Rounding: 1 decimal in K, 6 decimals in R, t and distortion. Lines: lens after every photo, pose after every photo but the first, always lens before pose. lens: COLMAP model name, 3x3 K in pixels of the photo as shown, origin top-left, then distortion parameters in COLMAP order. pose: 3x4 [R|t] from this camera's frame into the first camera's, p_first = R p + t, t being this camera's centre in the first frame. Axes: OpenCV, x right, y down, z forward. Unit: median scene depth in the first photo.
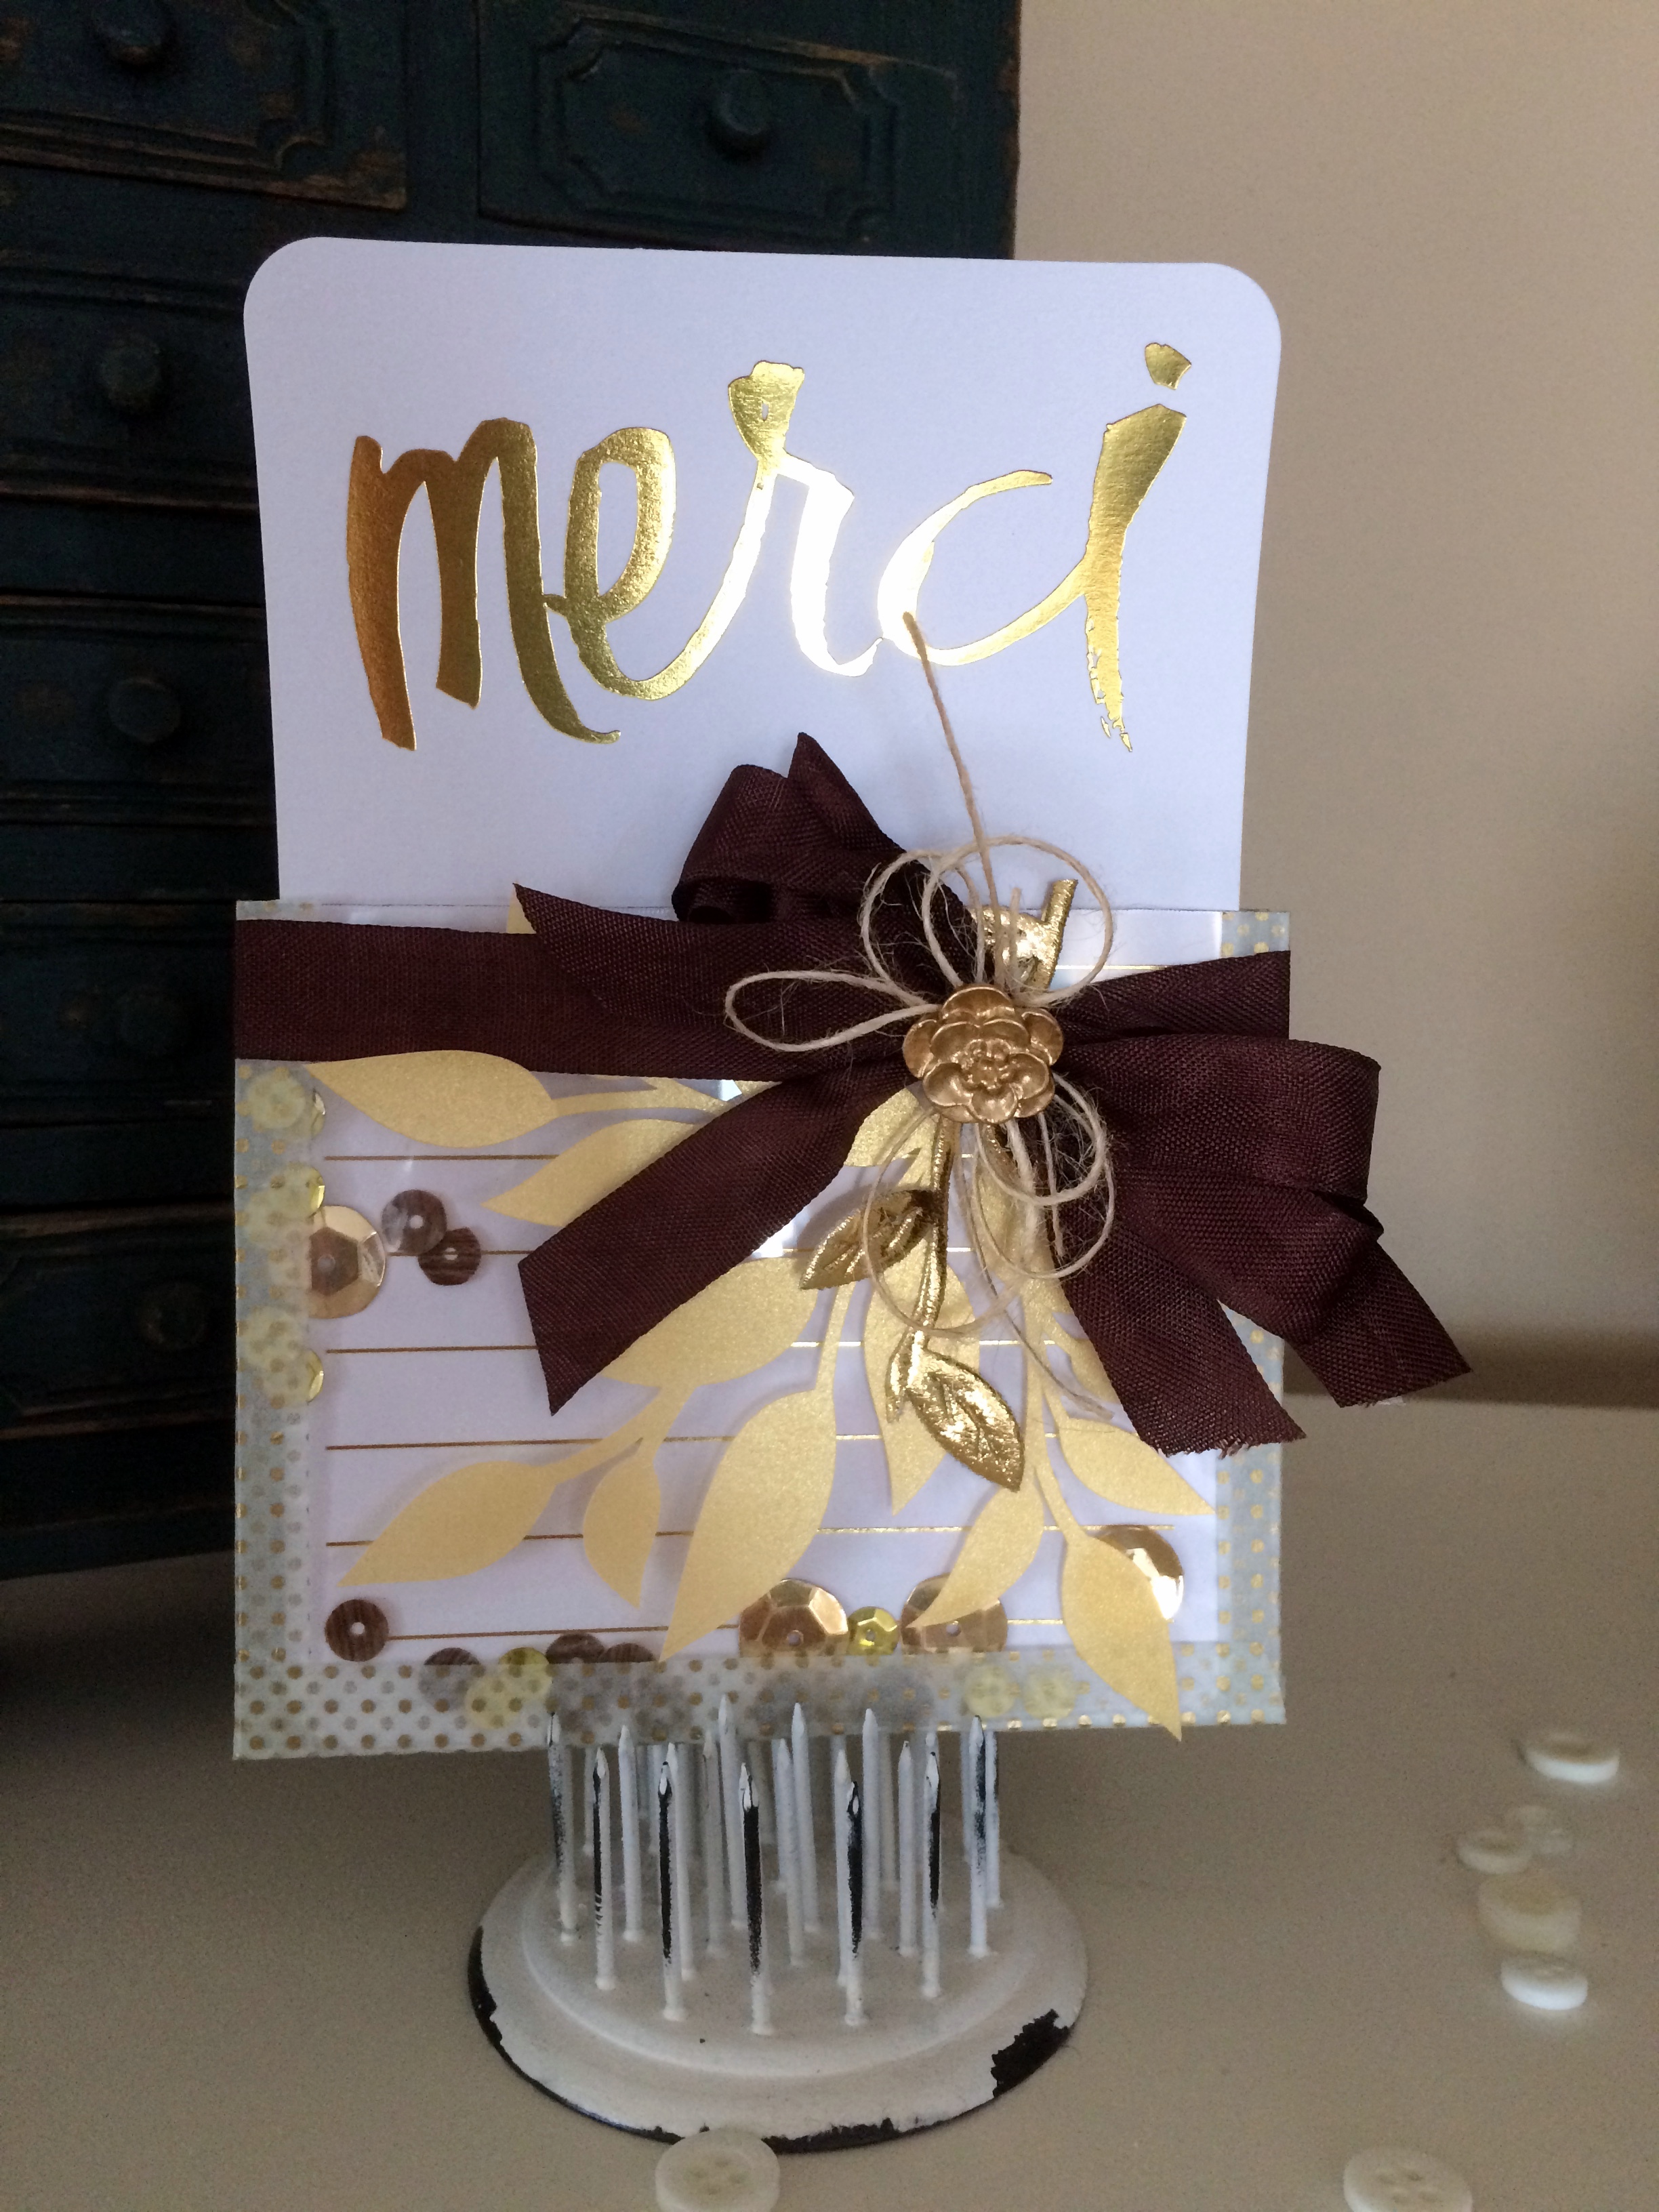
lens RADIAL K [[1982.2, 0, 847.7], [0, 1982.2, 1108.1], [0, 0, 1]] dist [0.063319, -0.100047]
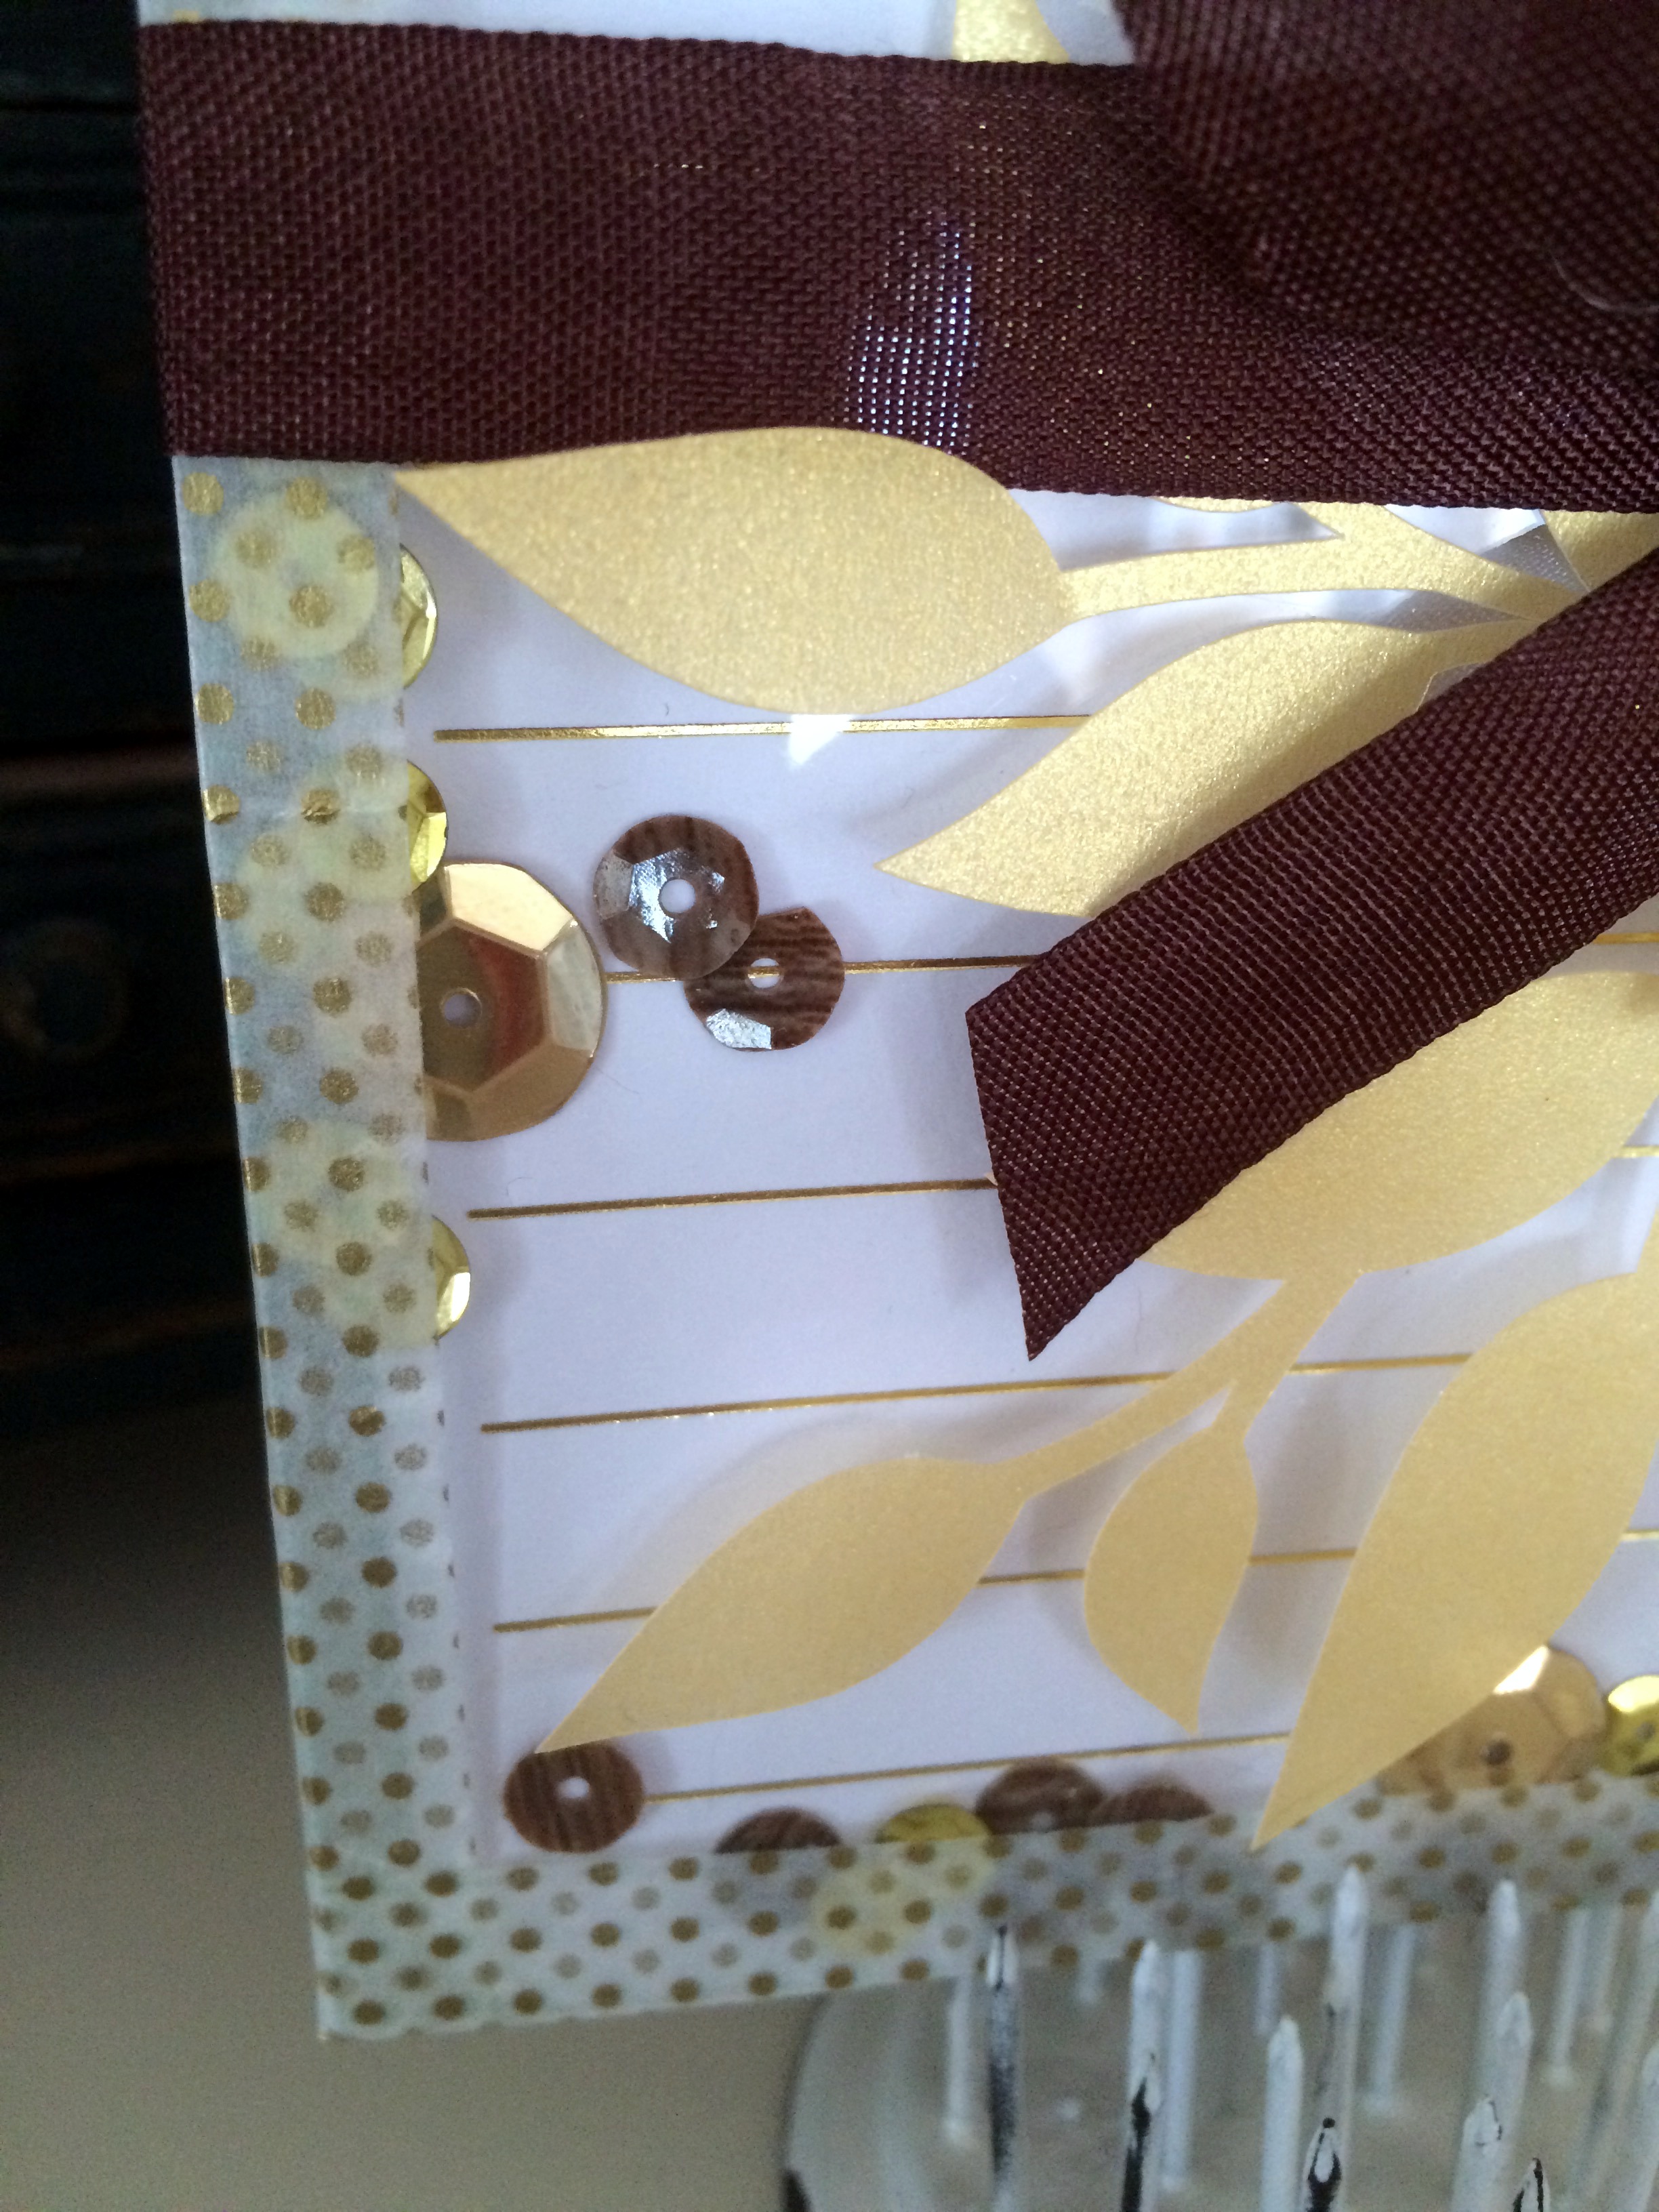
lens RADIAL K [[1982.2, 0, 808.5], [0, 1982.2, 1116.2], [0, 0, 1]] dist [0.063319, -0.100047]
pose [[0.998855, -0.022457, 0.042236, -0.208994], [0.009096, 0.956013, 0.293183, -0.015440], [-0.046962, -0.292463, 0.955123, 0.614325]]
